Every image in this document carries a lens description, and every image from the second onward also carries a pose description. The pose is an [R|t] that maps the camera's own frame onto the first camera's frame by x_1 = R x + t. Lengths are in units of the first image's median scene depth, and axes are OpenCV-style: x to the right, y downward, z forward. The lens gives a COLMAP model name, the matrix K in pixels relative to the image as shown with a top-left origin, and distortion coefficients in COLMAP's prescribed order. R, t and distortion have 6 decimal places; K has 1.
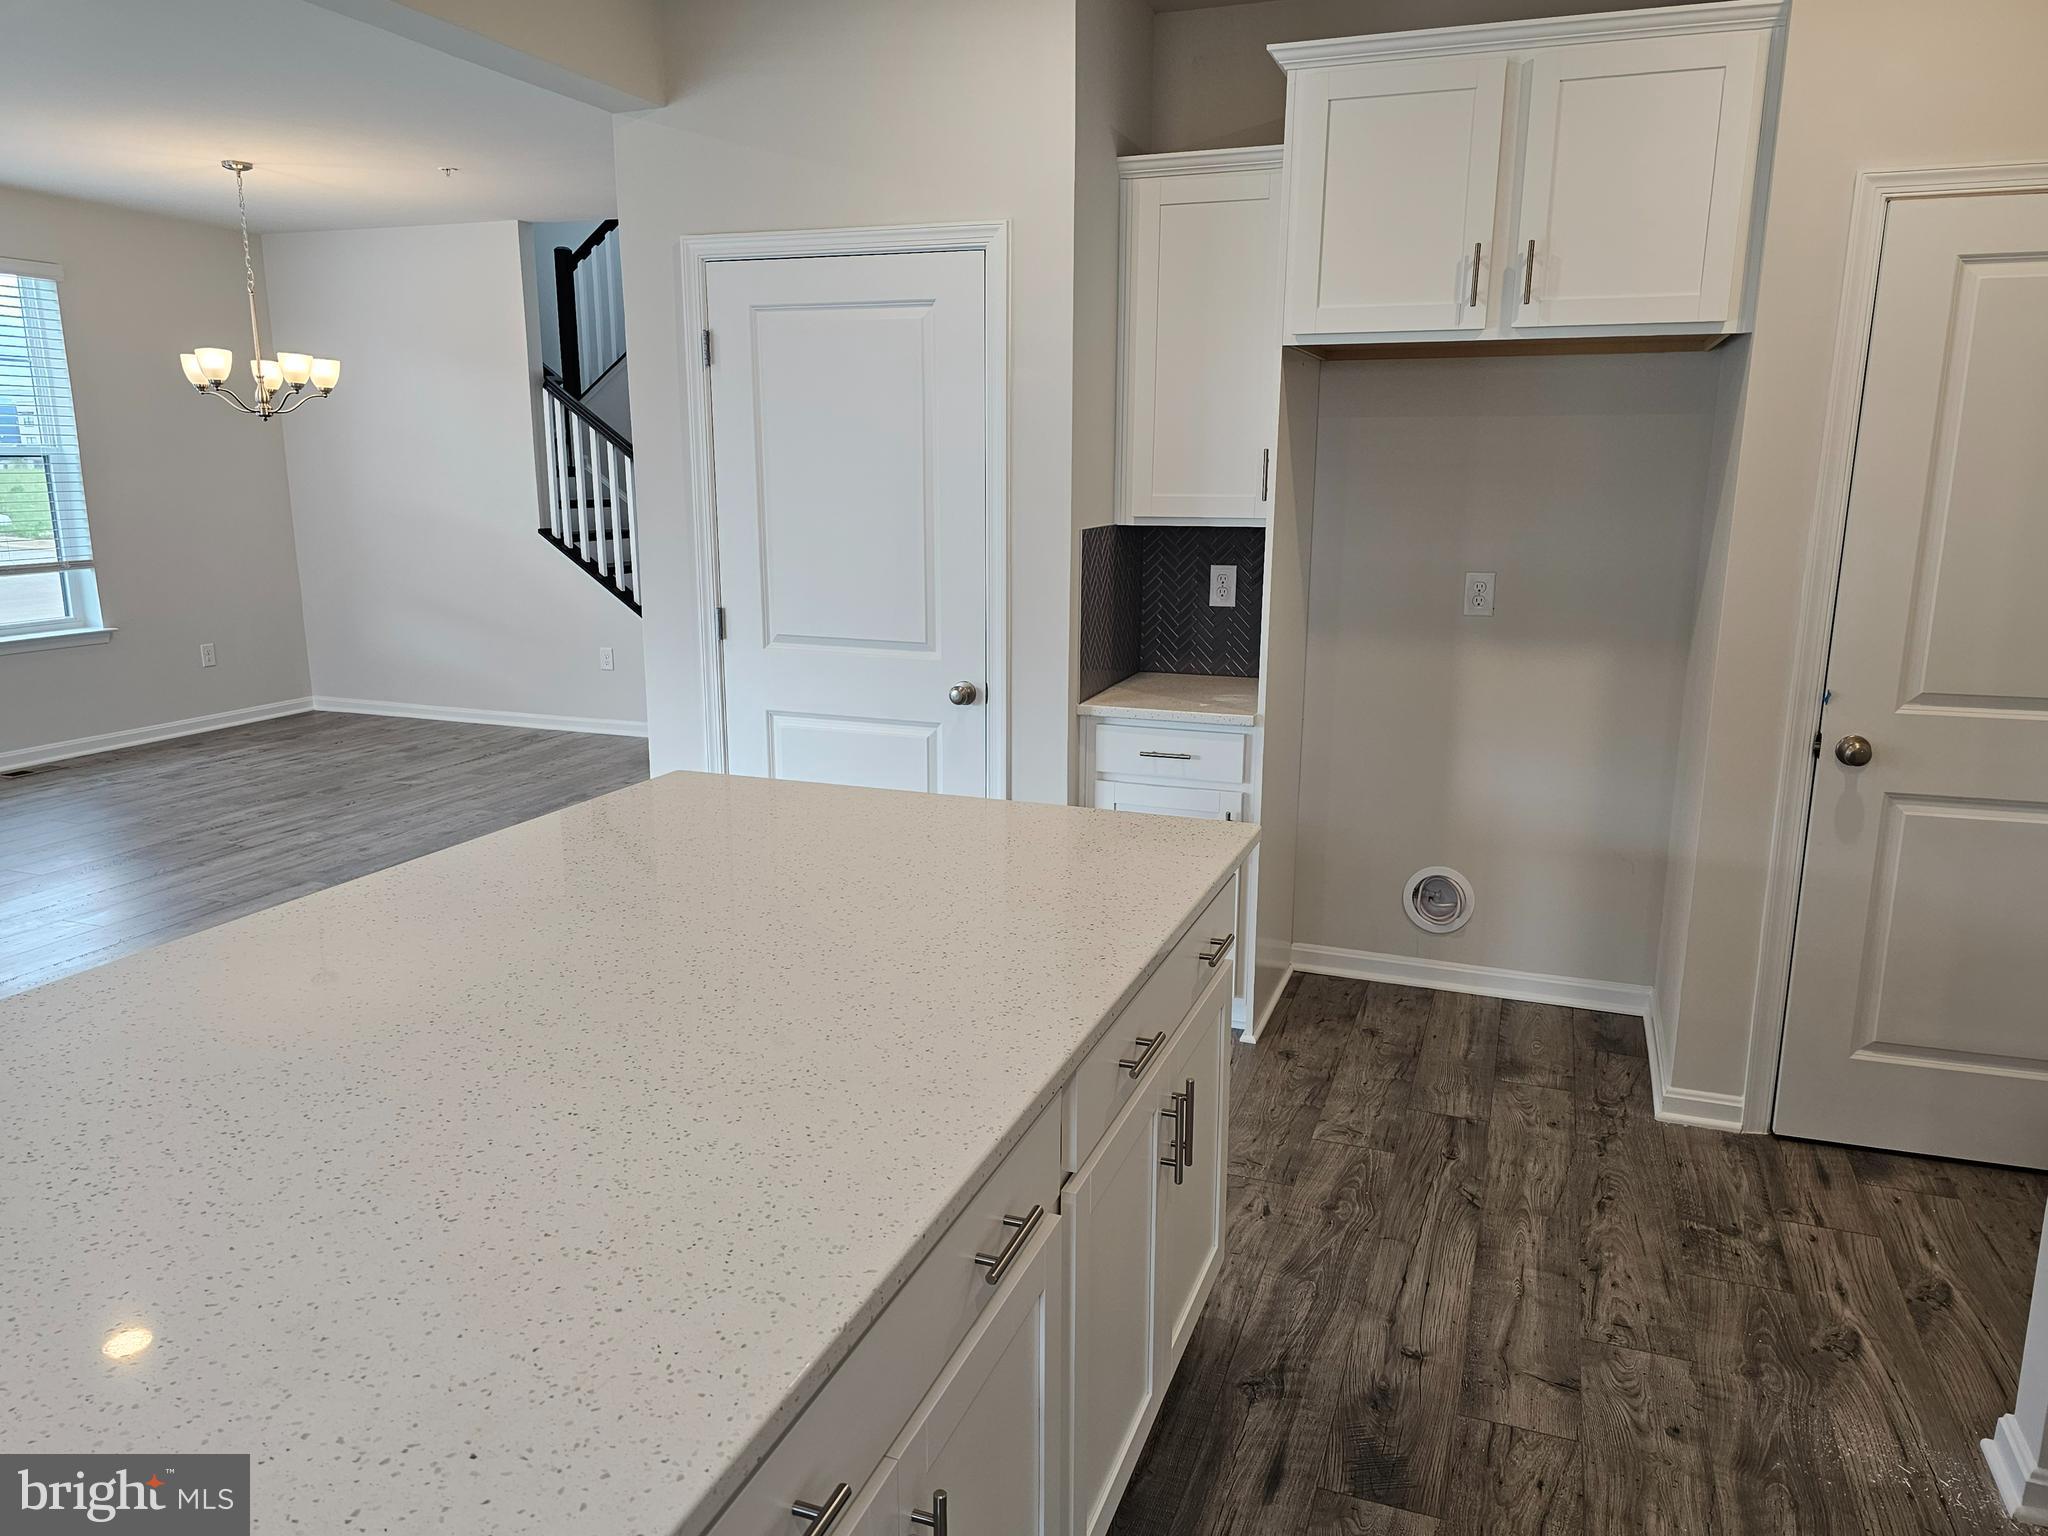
lens RADIAL K [[1411.6, 0, 1017.1], [0, 1411.6, 778.6], [0, 0, 1]] dist [0.054457, -0.041678]
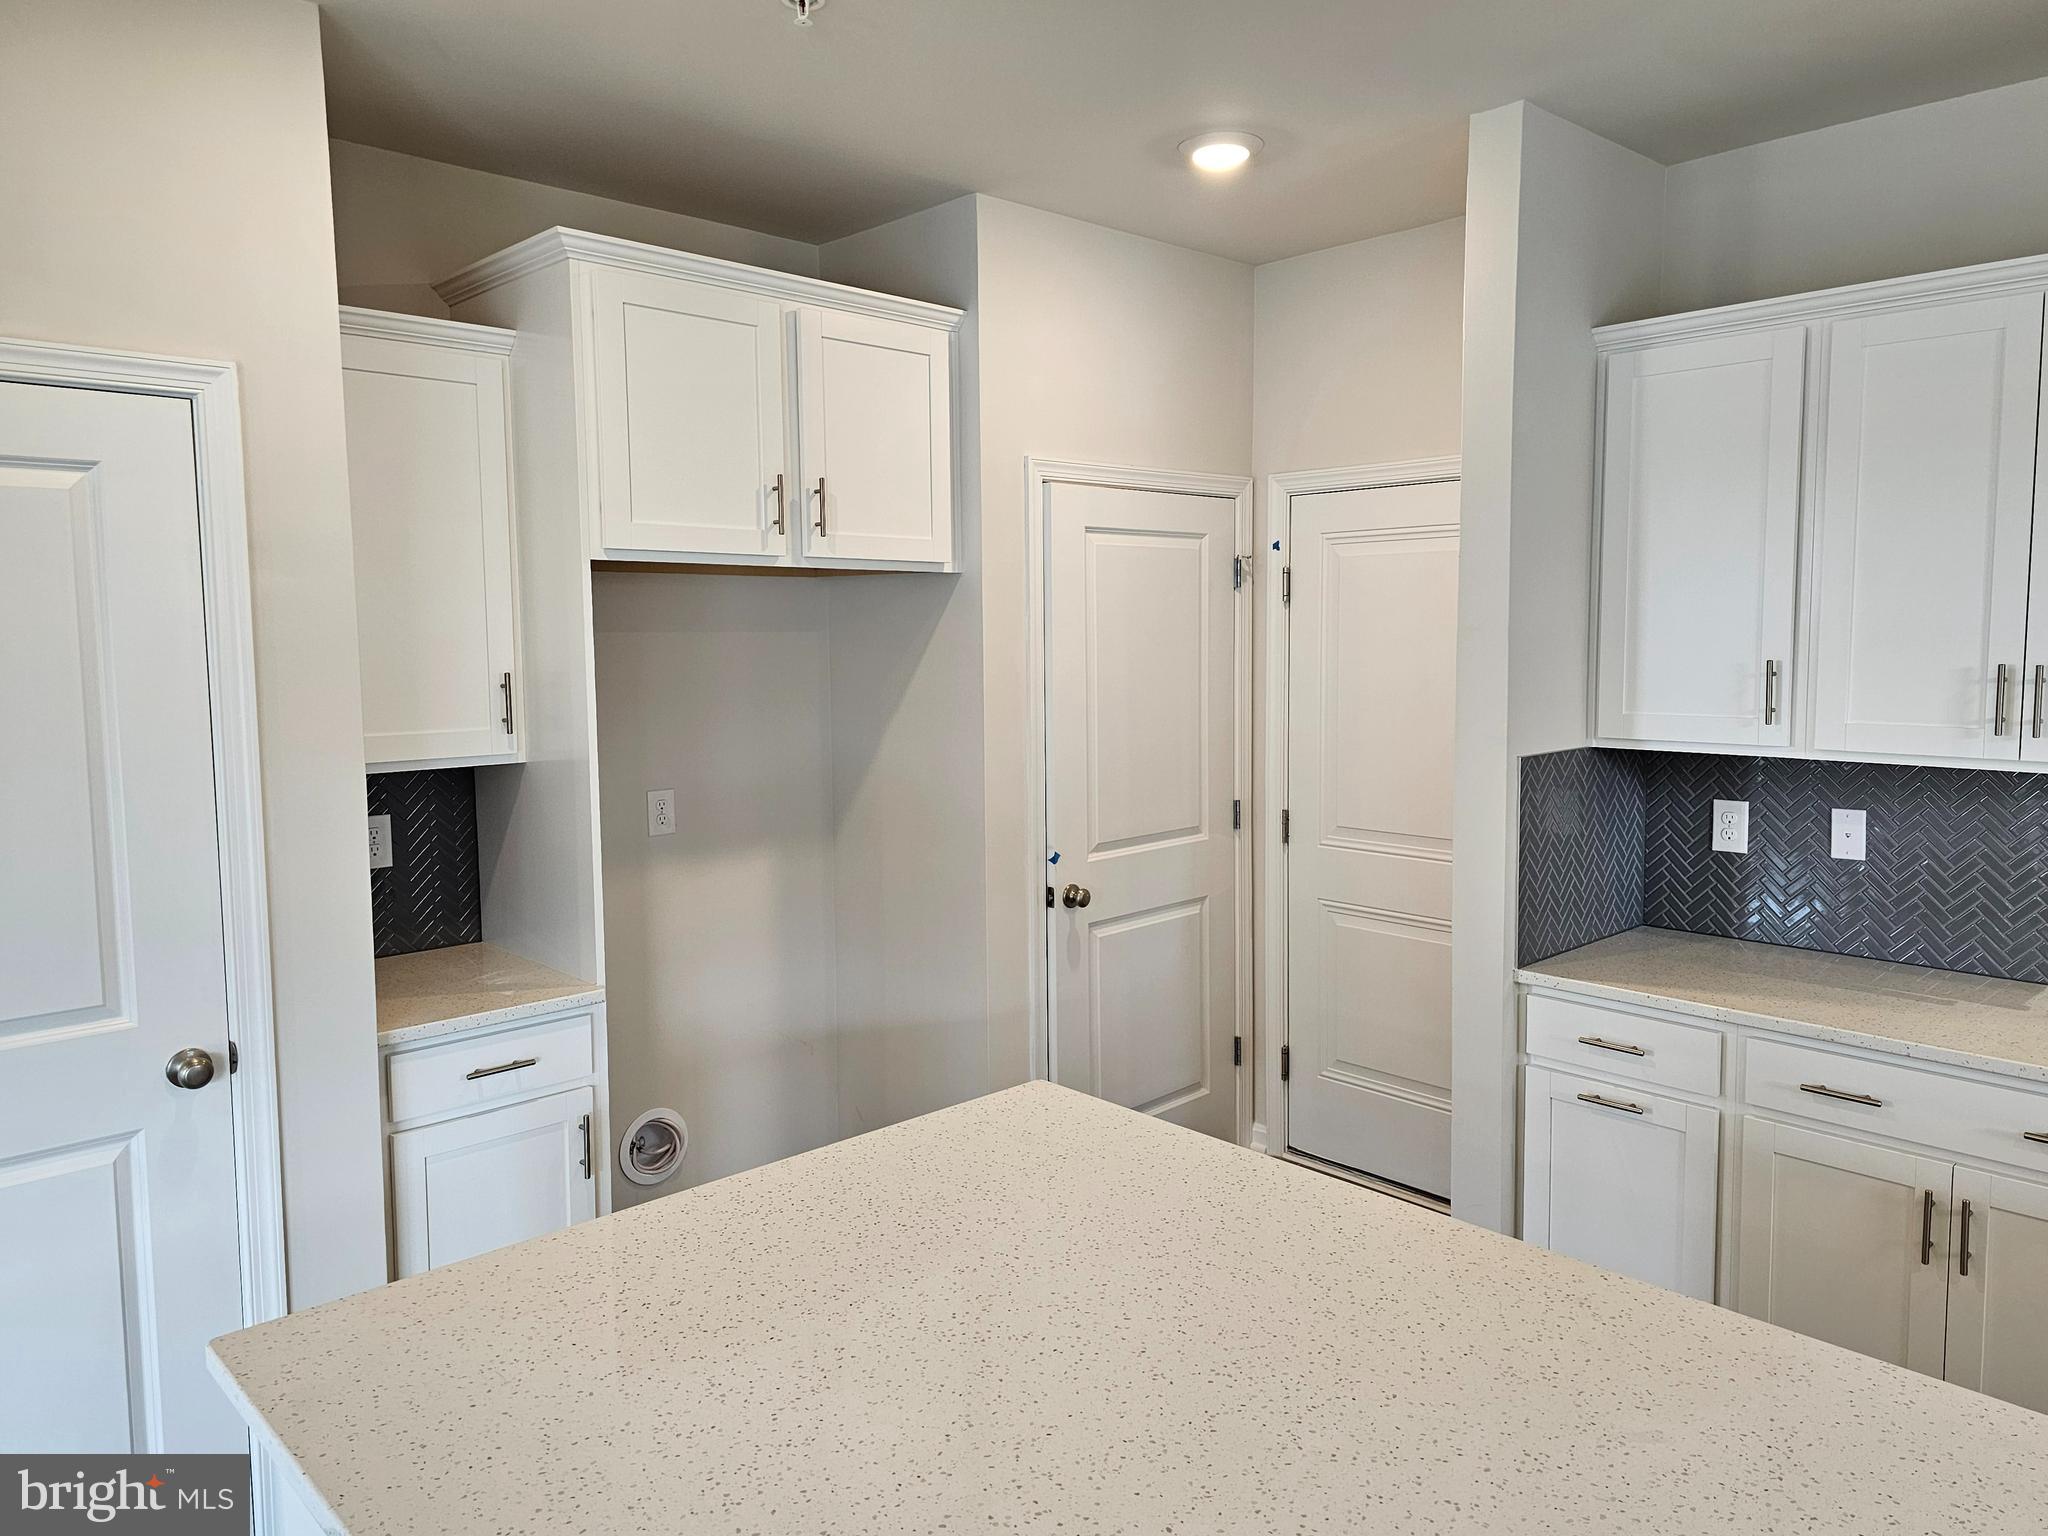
lens RADIAL K [[1411.6, 0, 1026.0], [0, 1411.6, 761.2], [0, 0, 1]] dist [0.054457, -0.041678]
pose [[0.432038, -0.093498, 0.896996, -0.510940], [0.209452, 0.977818, 0.001040, -0.136693], [-0.877196, 0.187428, 0.442038, 0.428127]]
